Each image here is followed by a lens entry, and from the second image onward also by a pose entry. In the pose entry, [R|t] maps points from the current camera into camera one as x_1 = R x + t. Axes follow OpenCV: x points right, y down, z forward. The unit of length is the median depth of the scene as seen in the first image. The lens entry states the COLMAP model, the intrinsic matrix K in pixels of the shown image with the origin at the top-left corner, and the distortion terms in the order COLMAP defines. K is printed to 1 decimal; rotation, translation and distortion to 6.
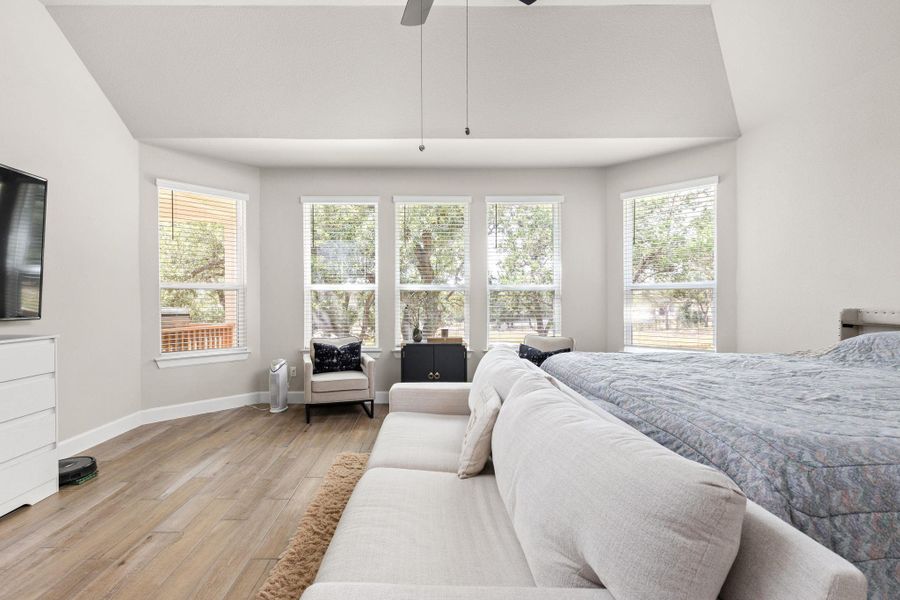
lens RADIAL K [[417.9, 0, 420.2], [0, 417.9, 296.7], [0, 0, 1]] dist [0.002293, -0.000037]
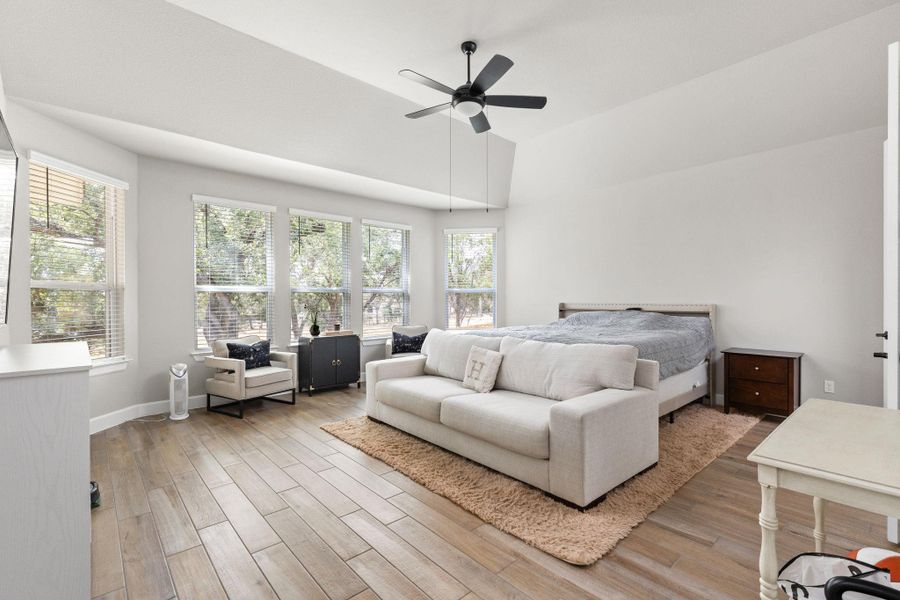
lens RADIAL K [[406.3, 0, 449.2], [0, 406.3, 296.8], [0, 0, 1]] dist [0.004617, -0.000011]
pose [[0.735575, -0.000853, 0.677442, -0.530982], [0.001461, 0.999999, -0.000328, -0.002208], [-0.677441, 0.001231, 0.735576, -0.101762]]
